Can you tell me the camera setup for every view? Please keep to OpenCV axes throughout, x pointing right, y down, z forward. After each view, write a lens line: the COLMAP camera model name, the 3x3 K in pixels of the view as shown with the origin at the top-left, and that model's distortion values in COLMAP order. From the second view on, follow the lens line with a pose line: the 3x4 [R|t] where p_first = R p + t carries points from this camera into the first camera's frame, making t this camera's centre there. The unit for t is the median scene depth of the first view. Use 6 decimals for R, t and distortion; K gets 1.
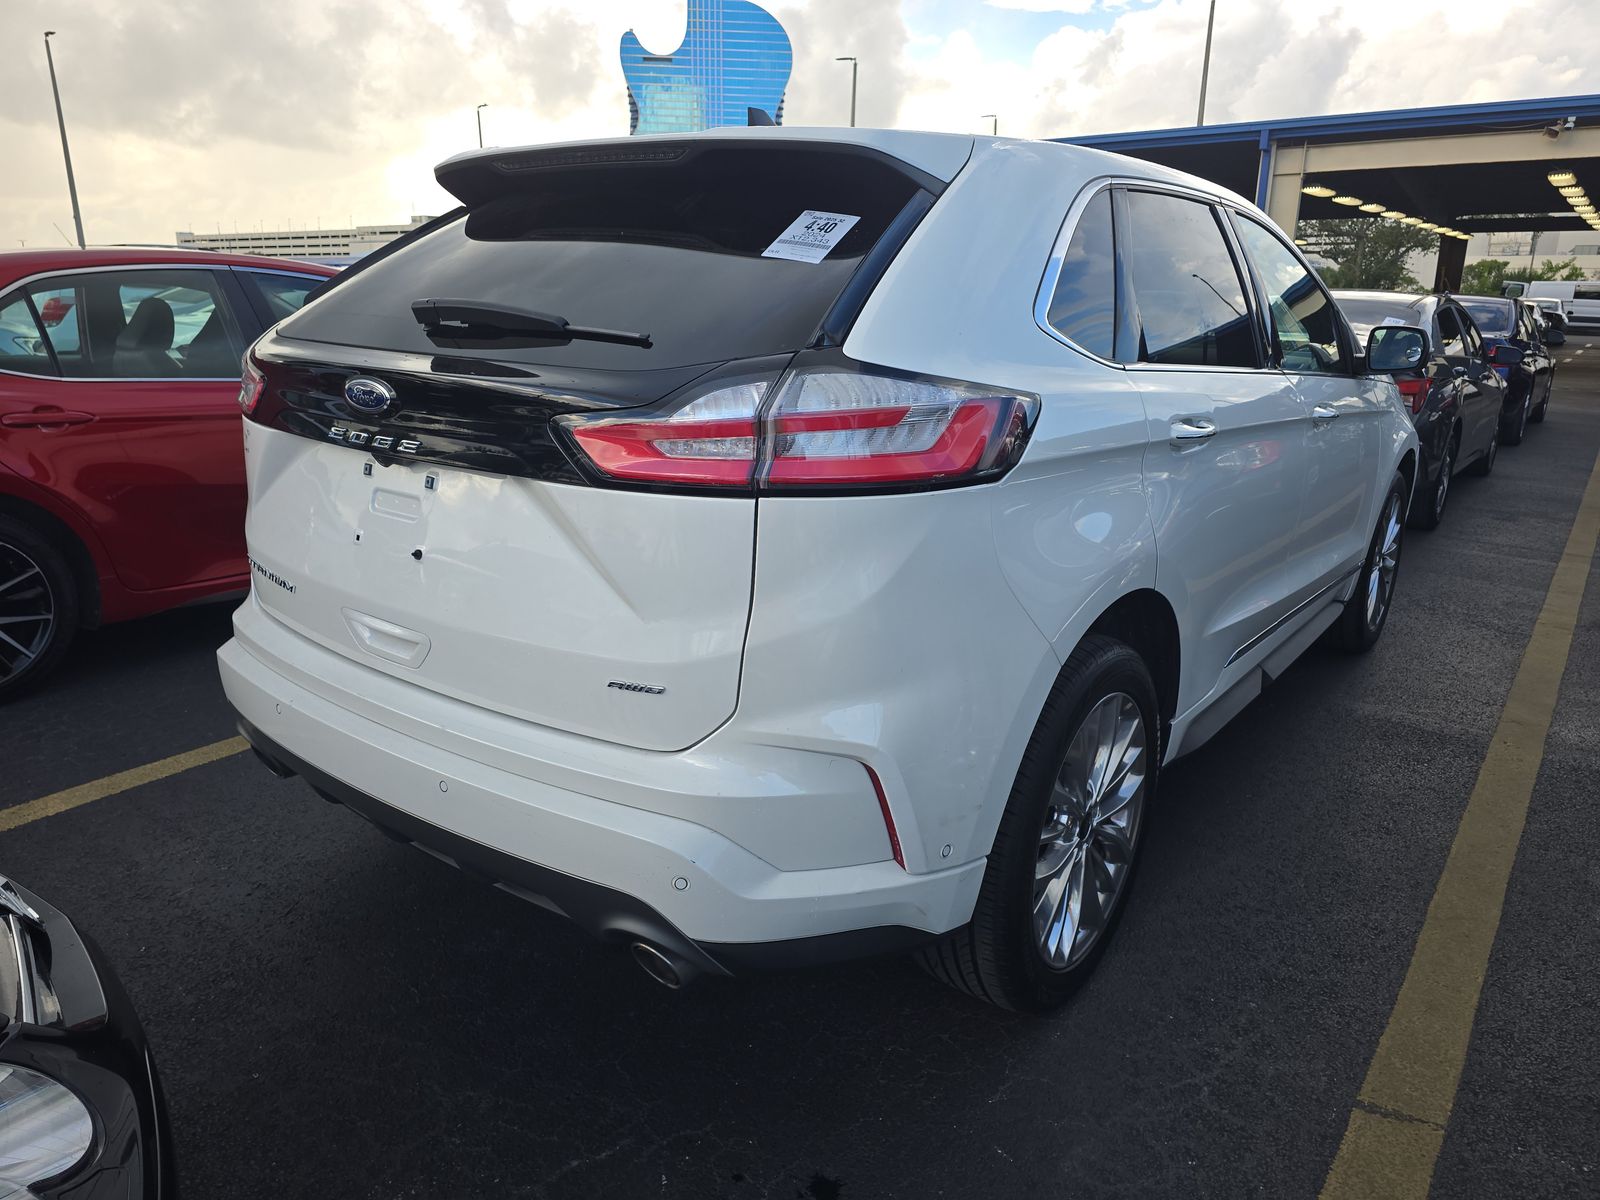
lens RADIAL K [[1095.2, 0, 787.8], [0, 1095.2, 601.1], [0, 0, 1]] dist [0.050463, -0.042530]
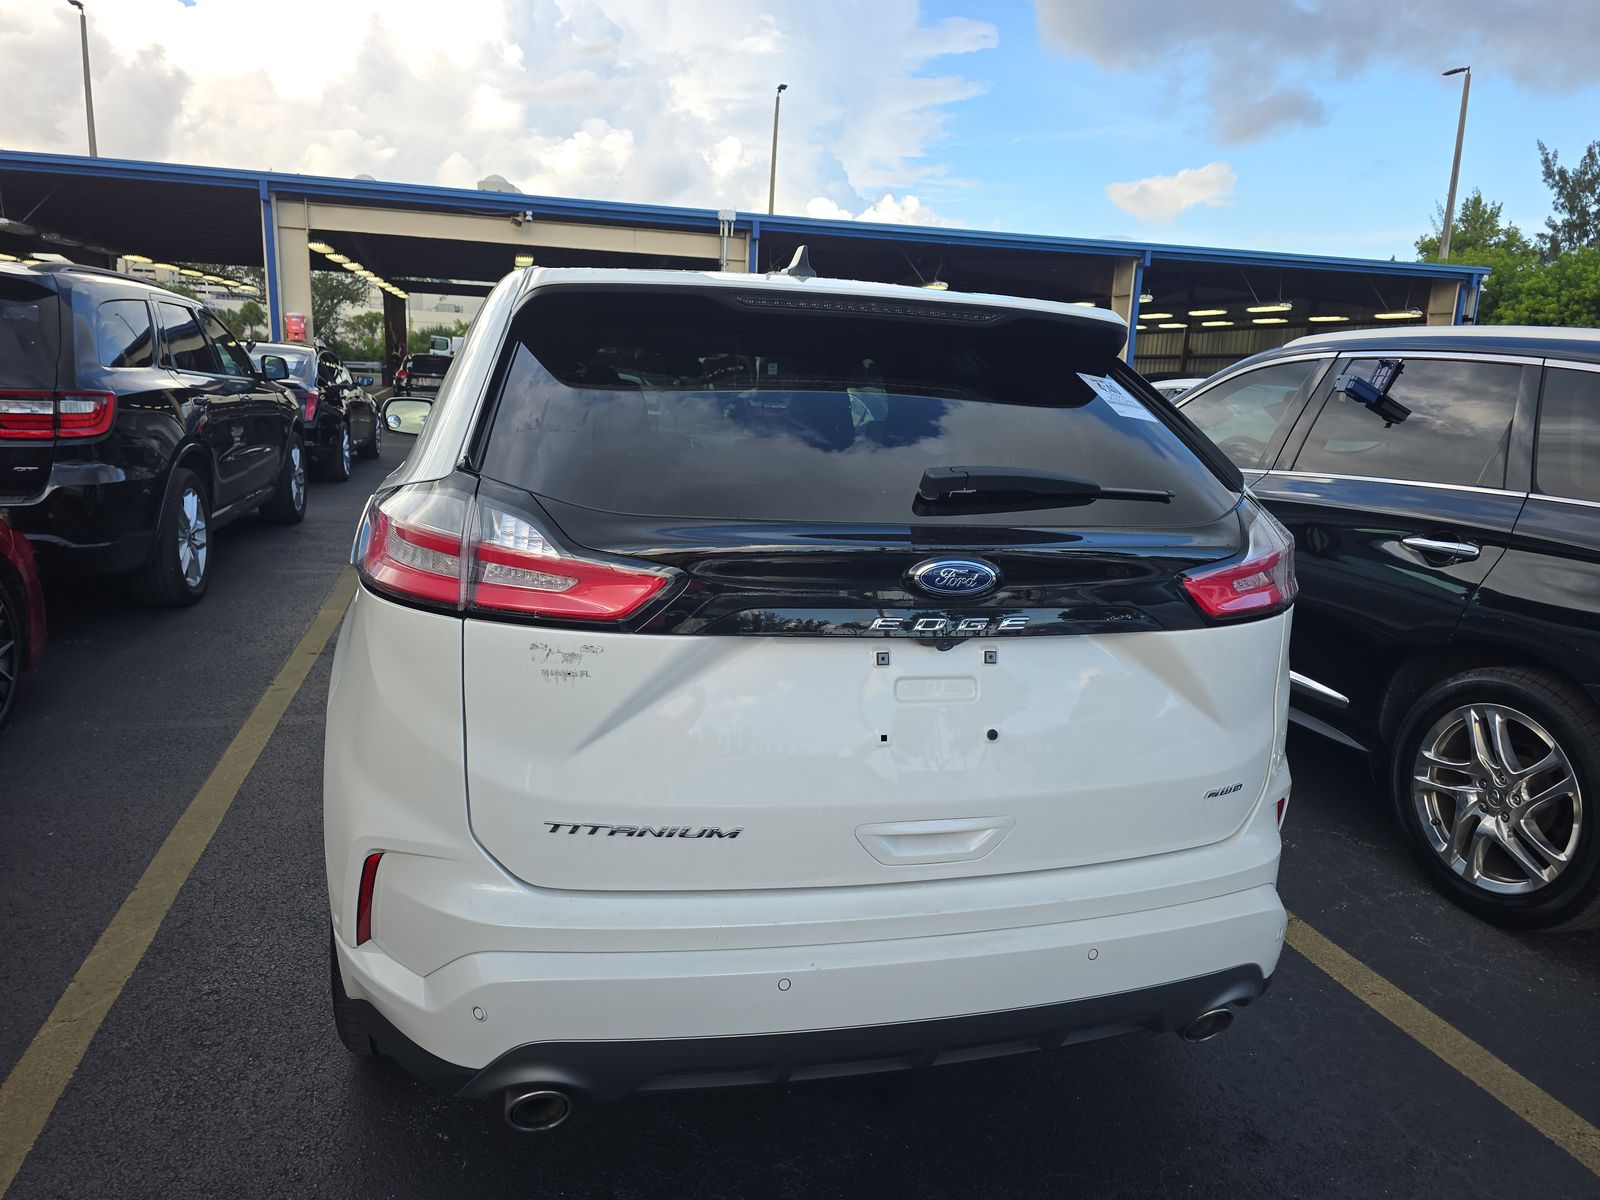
lens RADIAL K [[1095.2, 0, 800.9], [0, 1095.2, 599.9], [0, 0, 1]] dist [0.050463, -0.042530]
pose [[0.604397, -0.153738, 0.781709, -0.107495], [0.180873, 0.982061, 0.053295, -0.021990], [-0.775880, 0.109179, 0.621362, 0.049959]]
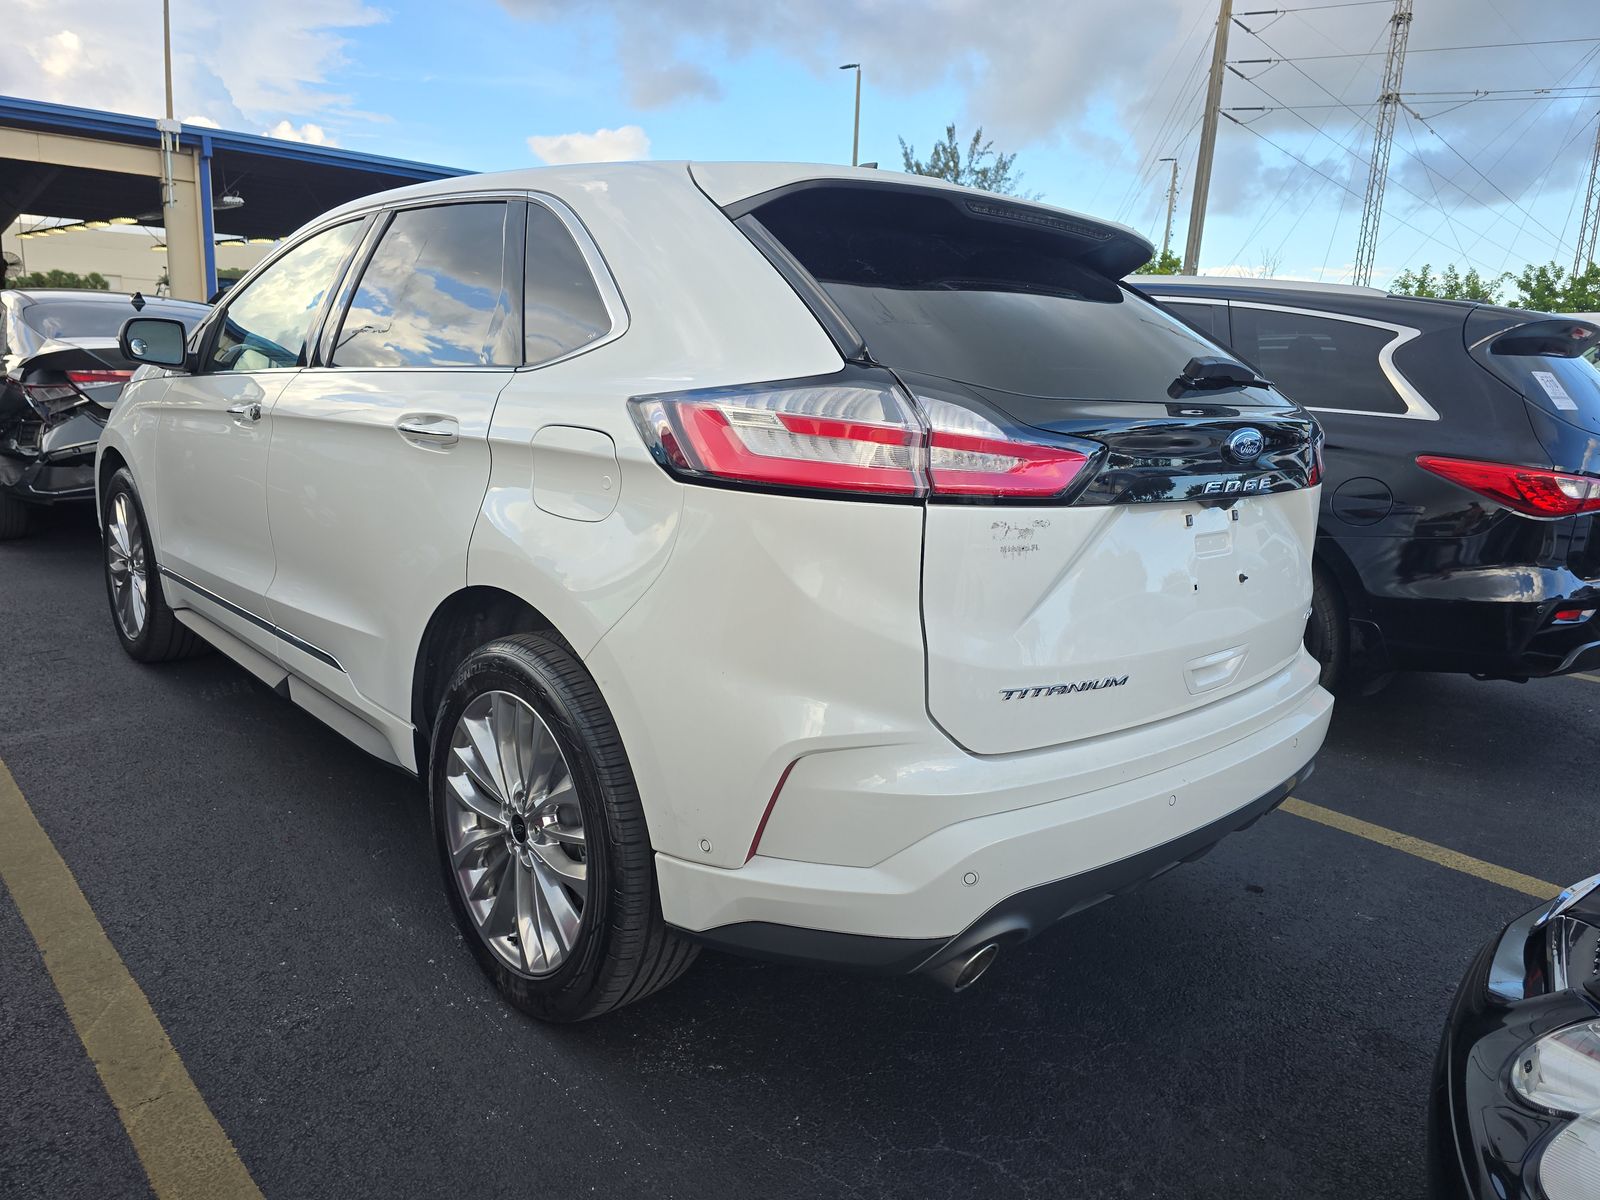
lens RADIAL K [[1095.2, 0, 801.4], [0, 1095.2, 602.0], [0, 0, 1]] dist [0.050463, -0.042530]
pose [[0.145208, -0.225778, 0.963296, -0.142110], [0.215899, 0.957383, 0.191847, -0.031735], [-0.965558, 0.180117, 0.187765, 0.115406]]
